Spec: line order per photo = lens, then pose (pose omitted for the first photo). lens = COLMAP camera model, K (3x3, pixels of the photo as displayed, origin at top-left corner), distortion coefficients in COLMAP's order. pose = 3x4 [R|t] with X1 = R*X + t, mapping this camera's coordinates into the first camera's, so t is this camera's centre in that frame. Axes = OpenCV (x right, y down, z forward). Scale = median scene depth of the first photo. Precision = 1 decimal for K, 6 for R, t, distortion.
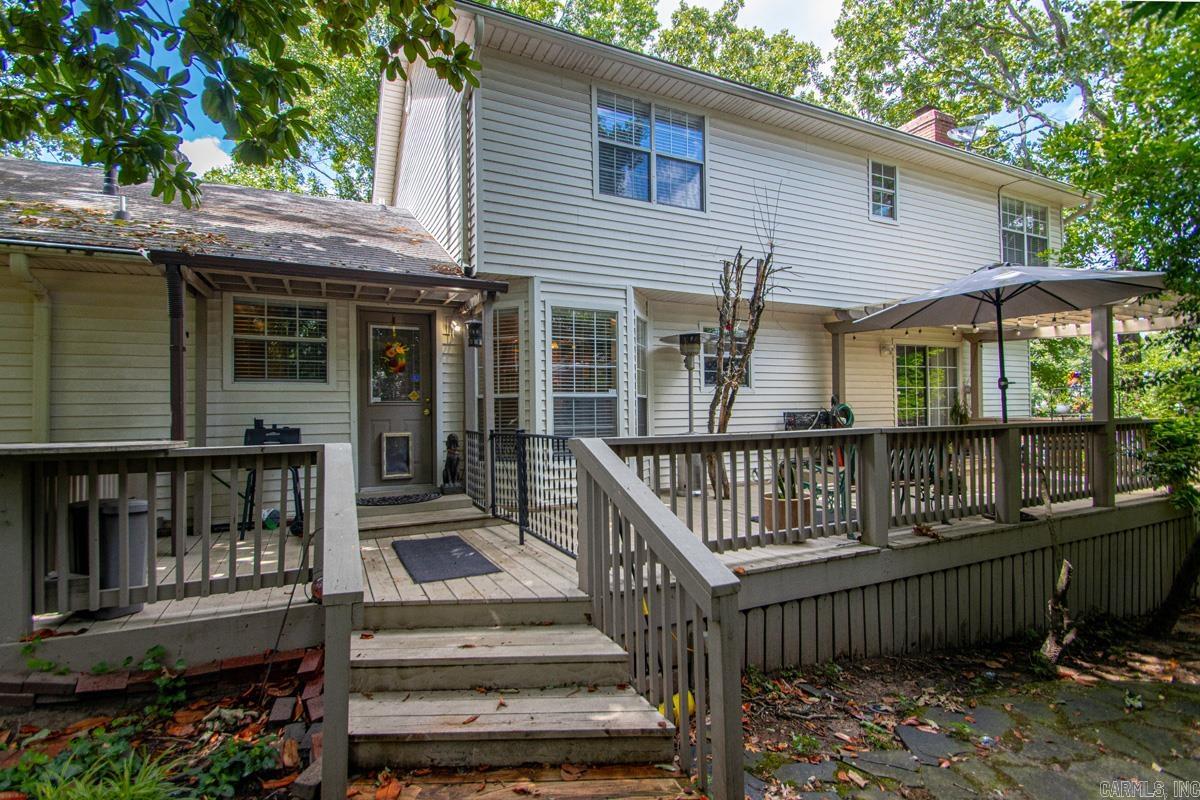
lens RADIAL K [[572.8, 0, 599.9], [0, 572.8, 415.2], [0, 0, 1]] dist [0.010366, -0.015867]
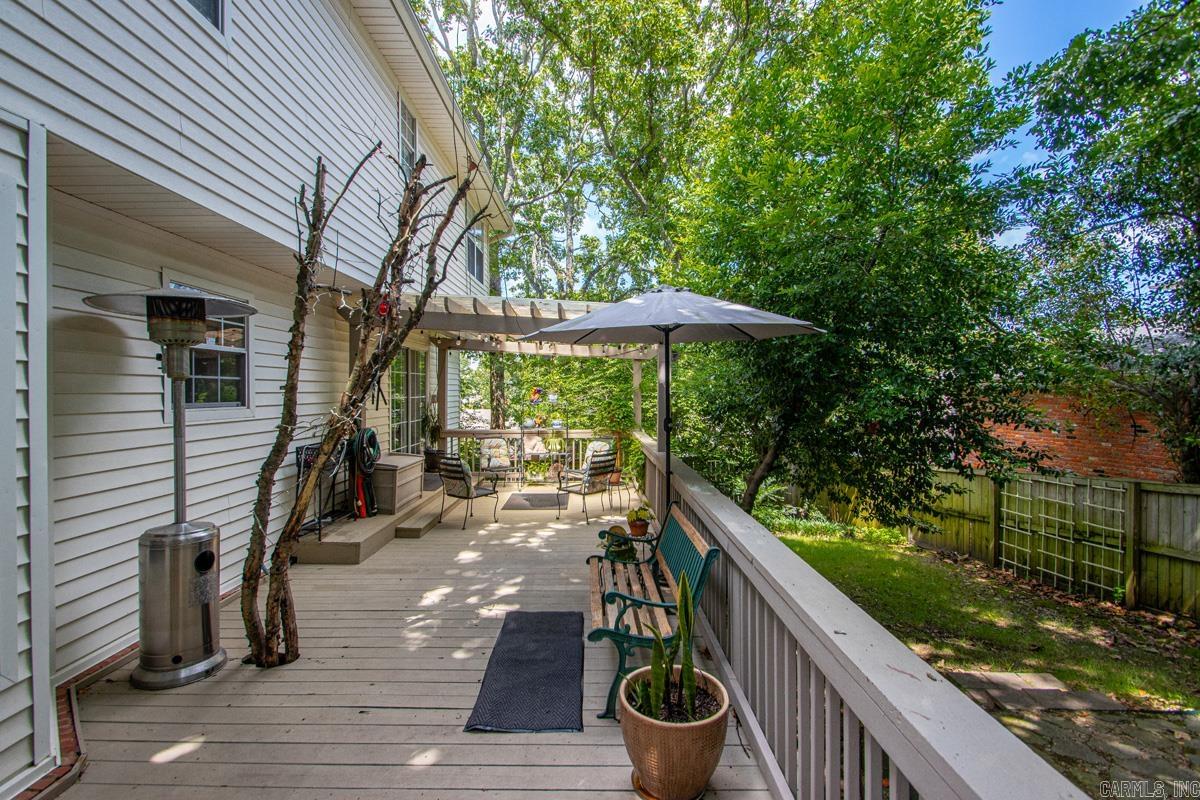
lens RADIAL K [[572.7, 0, 593.0], [0, 572.7, 398.3], [0, 0, 1]] dist [0.002916, 0.000592]
pose [[0.441084, 0.006823, 0.897440, -0.106383], [-0.014772, 0.999891, -0.000341, -0.079034], [-0.897344, -0.013107, 0.441136, 0.597665]]
